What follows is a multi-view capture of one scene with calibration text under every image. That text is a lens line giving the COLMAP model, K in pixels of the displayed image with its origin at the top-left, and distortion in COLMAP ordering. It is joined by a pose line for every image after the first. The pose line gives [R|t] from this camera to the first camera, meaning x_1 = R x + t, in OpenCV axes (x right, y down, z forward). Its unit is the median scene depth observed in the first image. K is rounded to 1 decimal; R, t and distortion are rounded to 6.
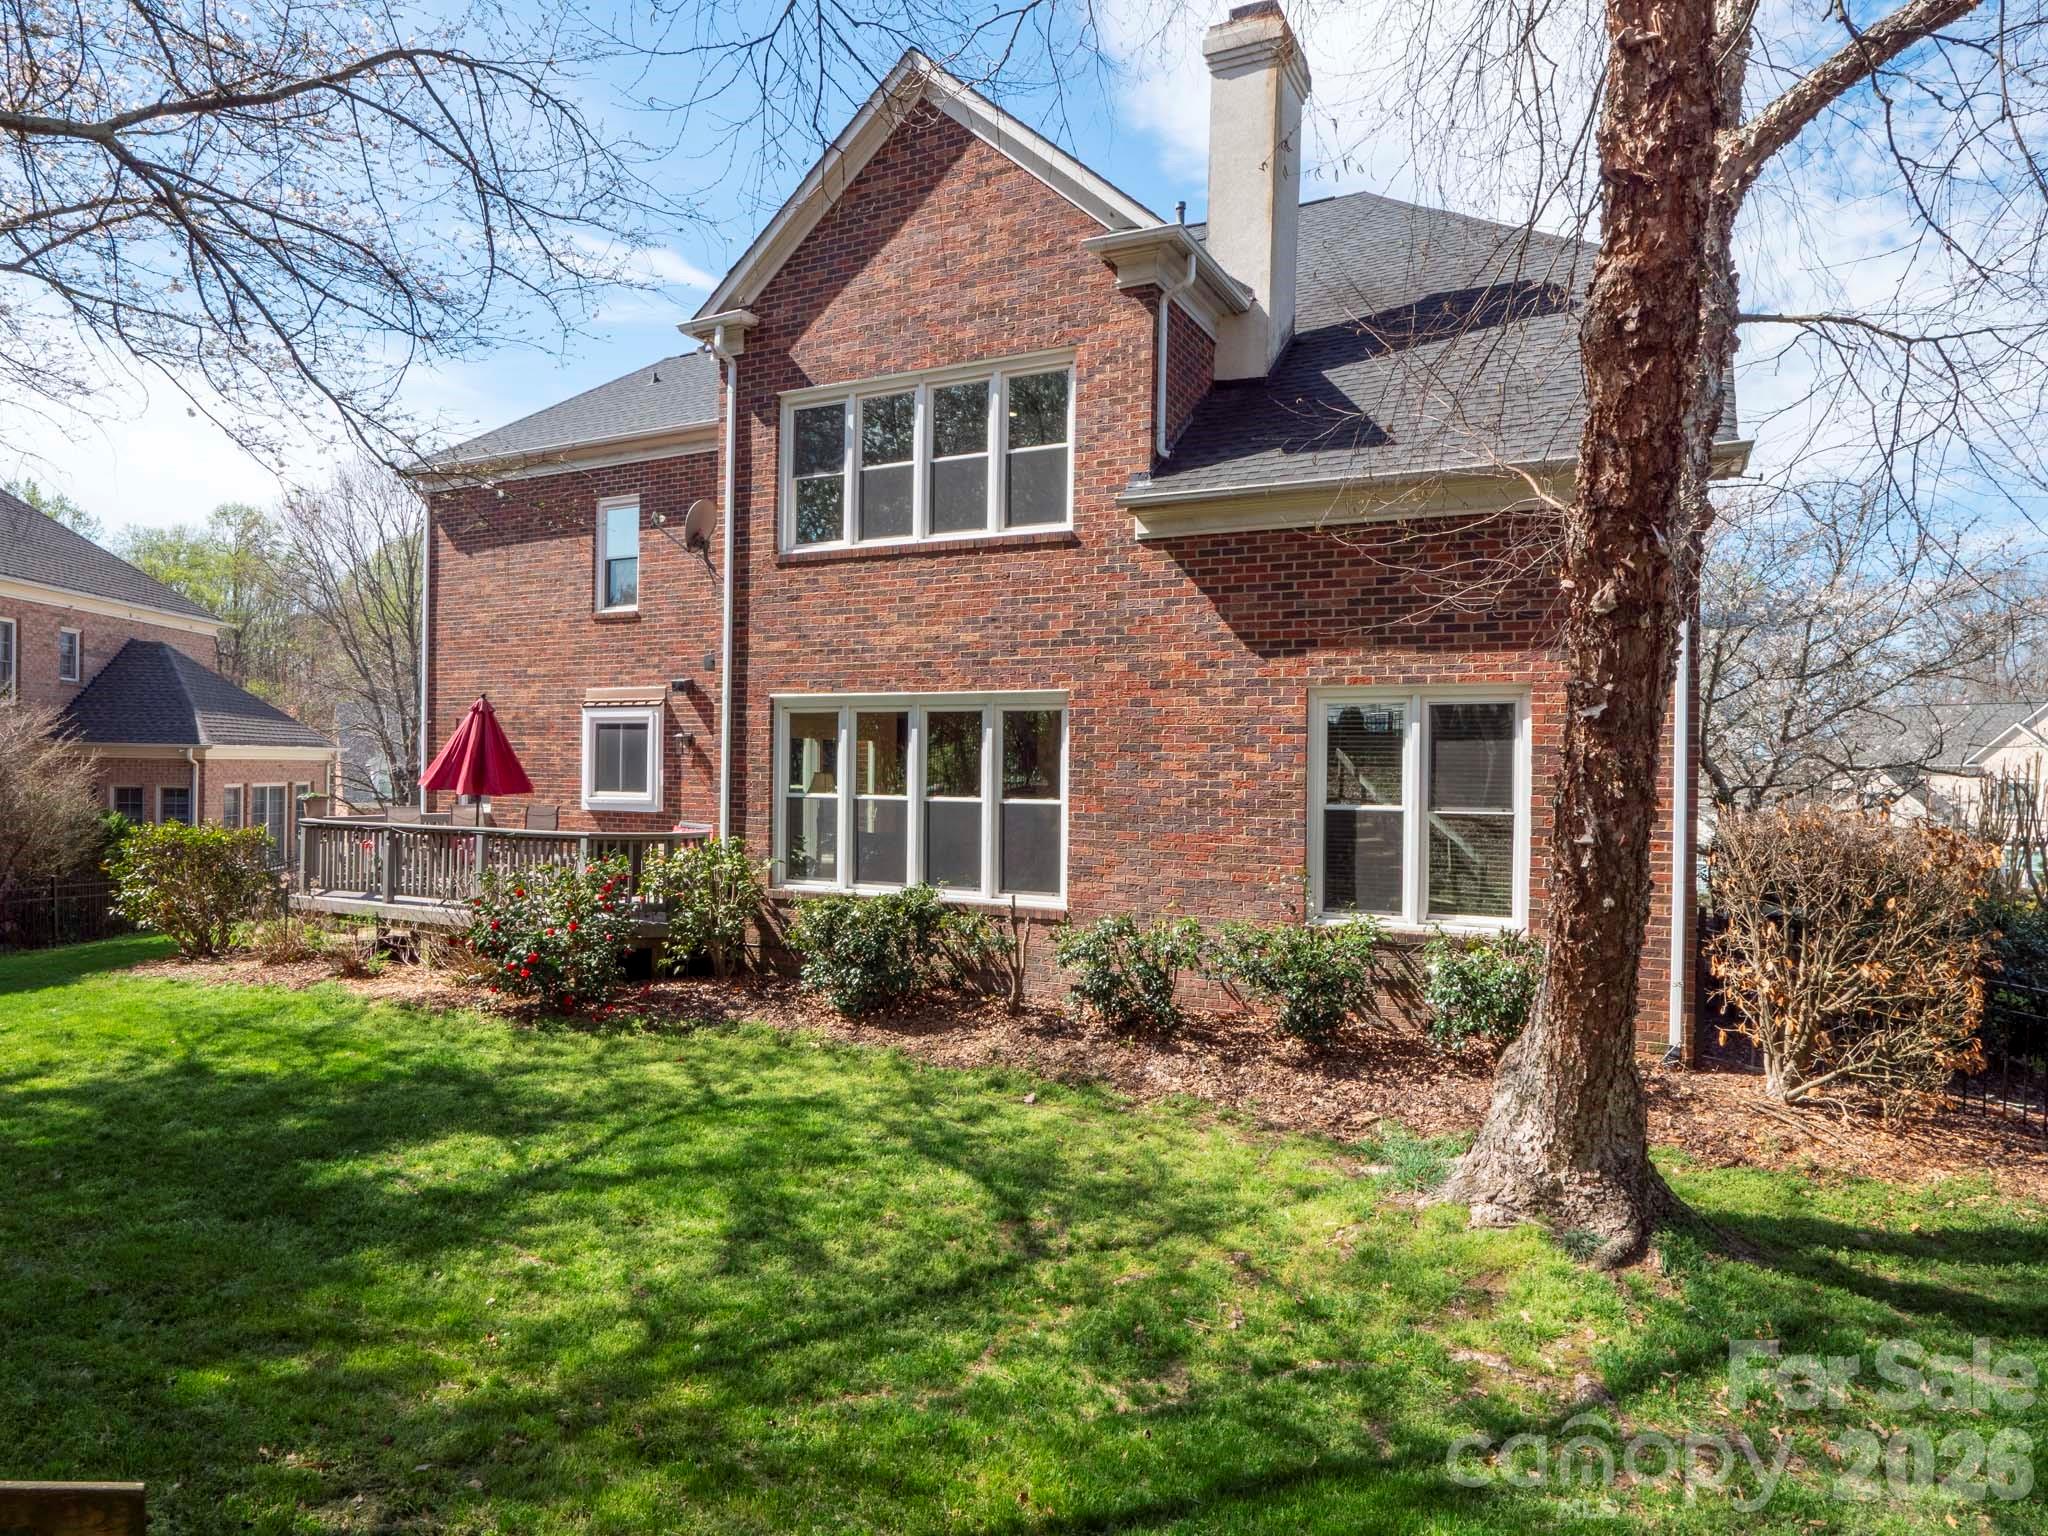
lens RADIAL K [[1186.3, 0, 1024.0], [0, 1186.3, 768.0], [0, 0, 1]] dist [-0.005802, 0.001252]
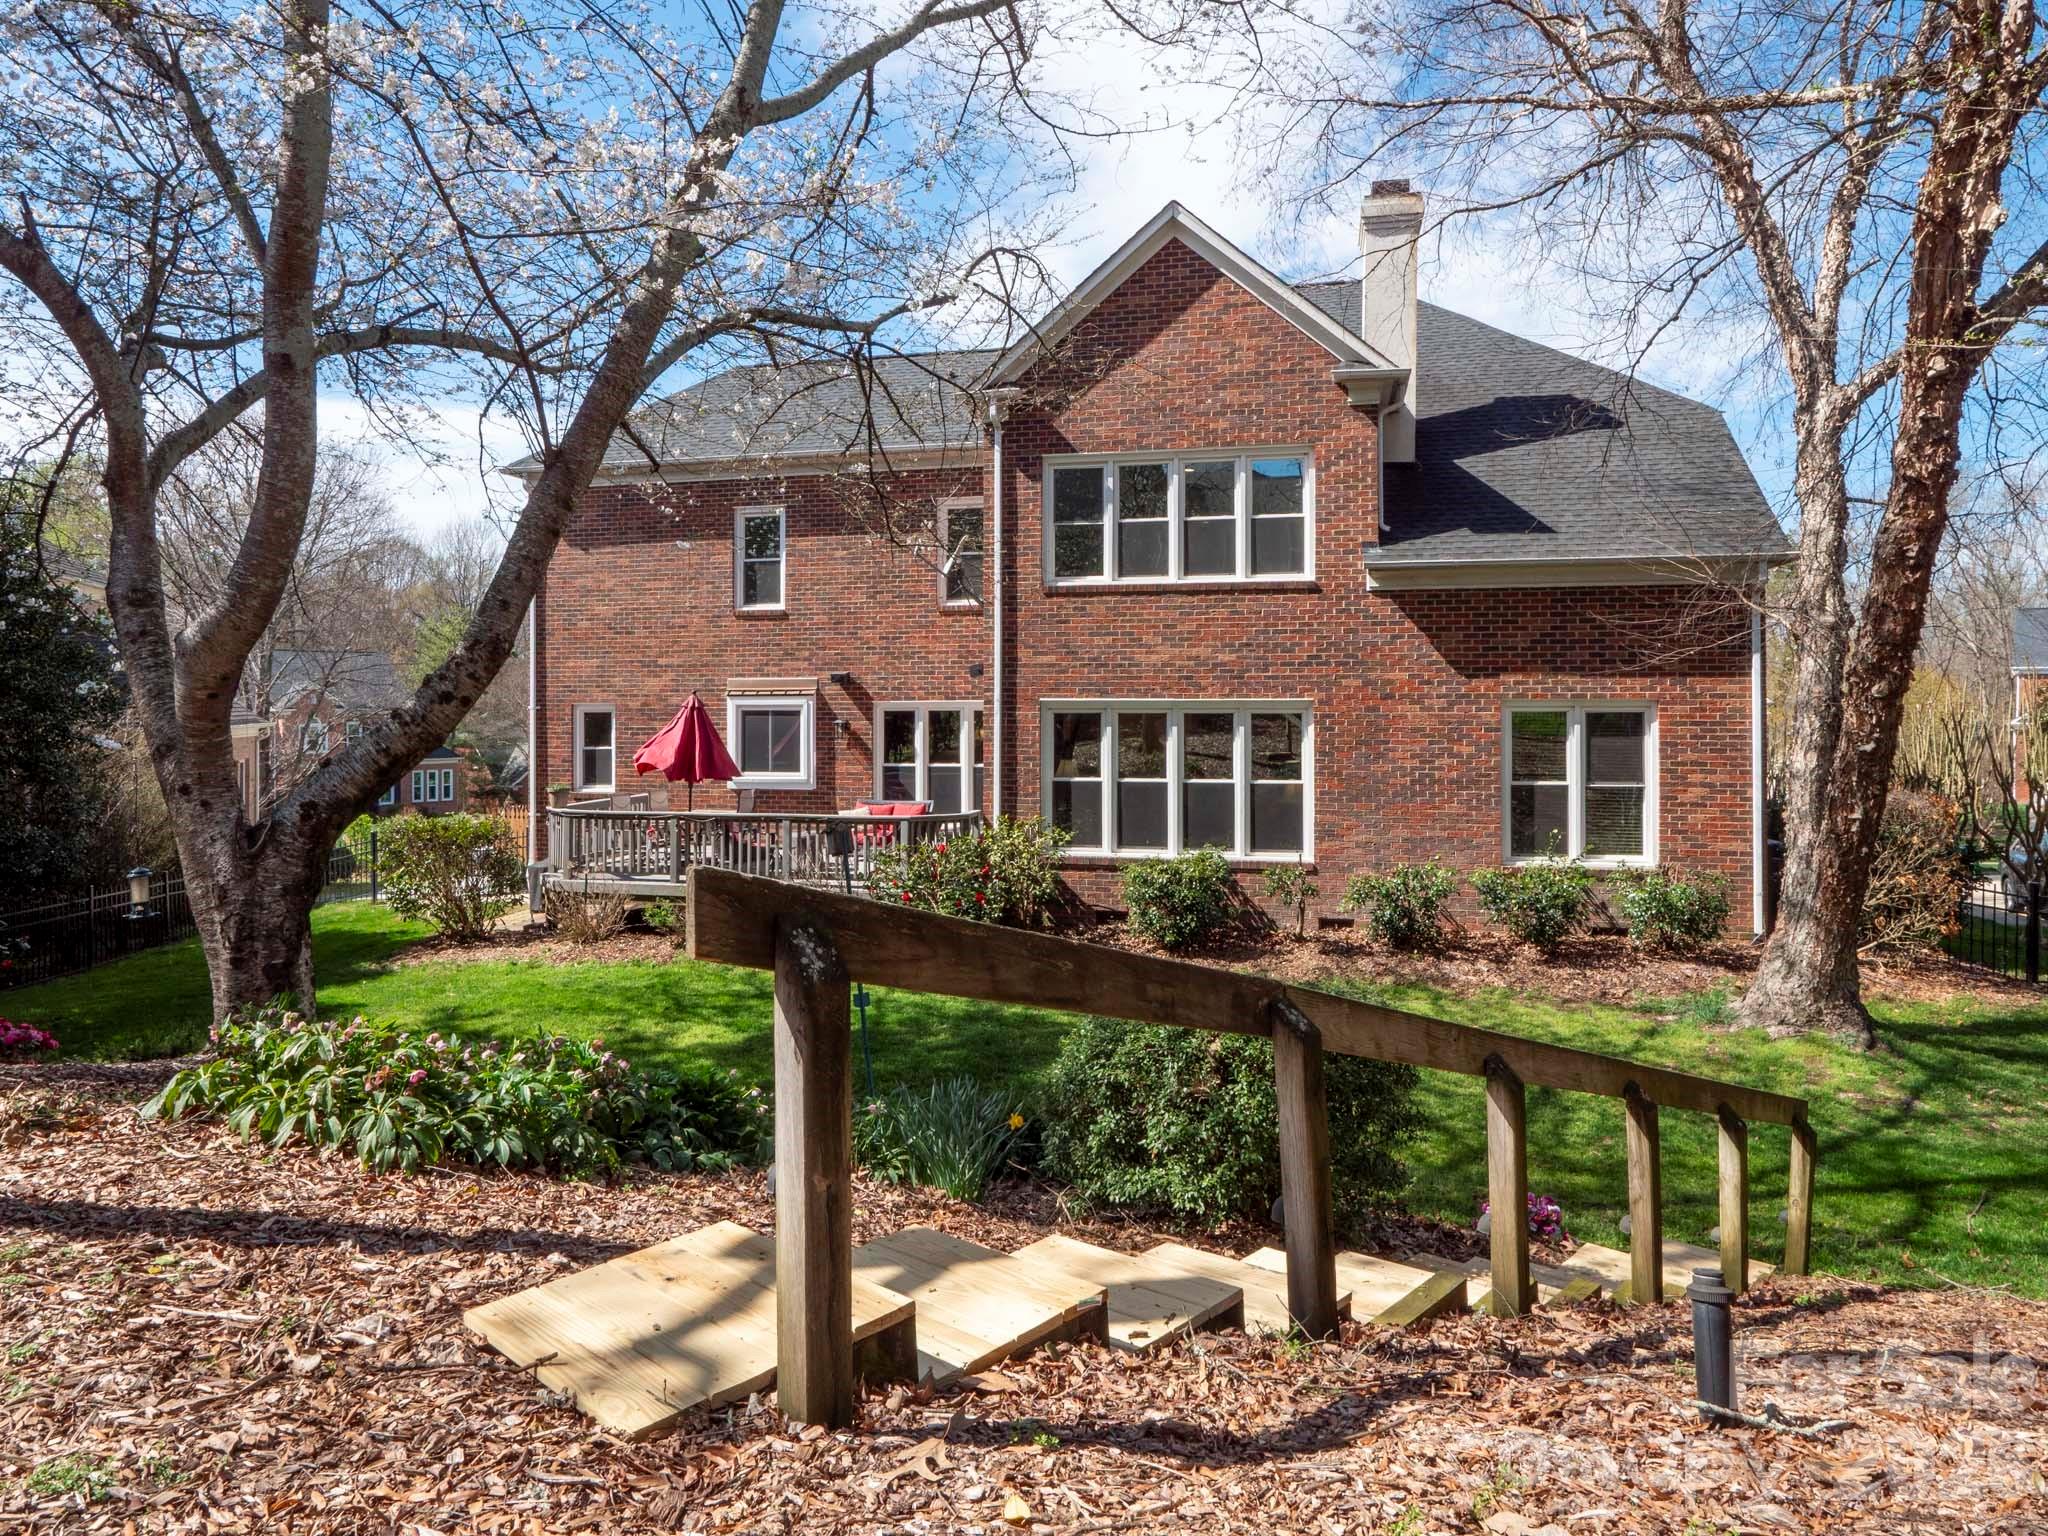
lens RADIAL K [[1211.5, 0, 1018.7], [0, 1211.5, 696.3], [0, 0, 1]] dist [-0.007140, -0.000881]
pose [[0.970362, -0.013679, 0.241267, -0.589025], [0.014970, 0.999882, -0.003518, -0.066038], [-0.241190, 0.007025, 0.970452, -0.239212]]
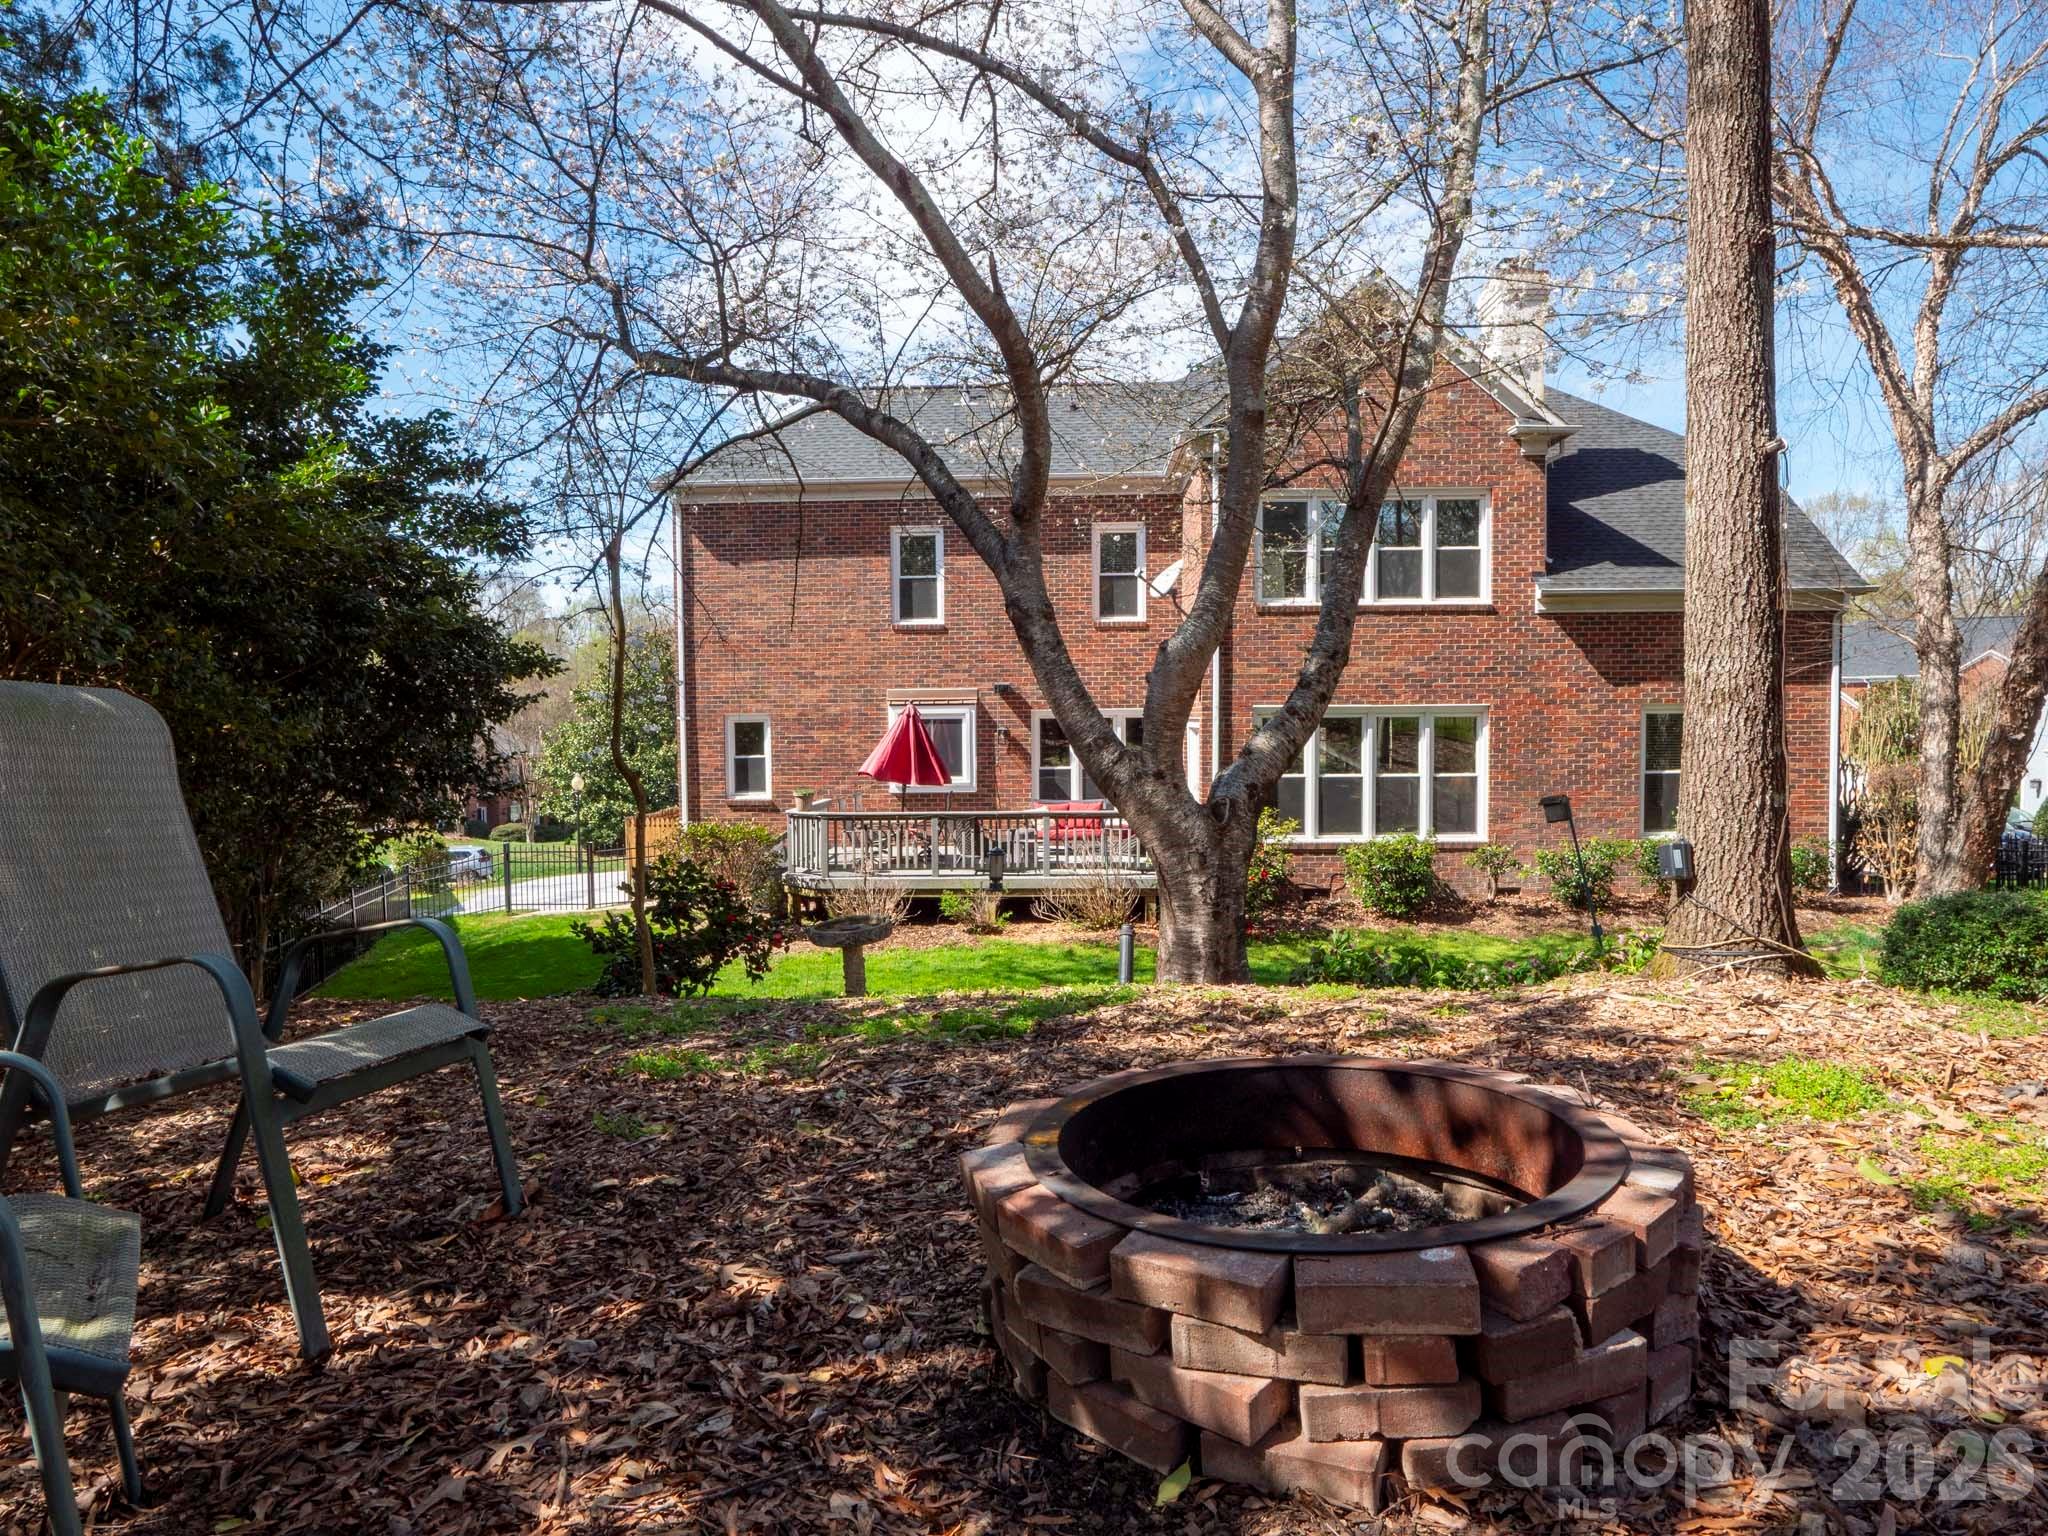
lens RADIAL K [[1186.3, 0, 1024.0], [0, 1186.3, 768.0], [0, 0, 1]] dist [-0.005802, 0.001252]
pose [[0.908881, -0.039716, 0.415160, -1.141177], [0.021072, 0.998557, 0.049393, -0.069241], [-0.416523, -0.036144, 0.908406, -0.180663]]
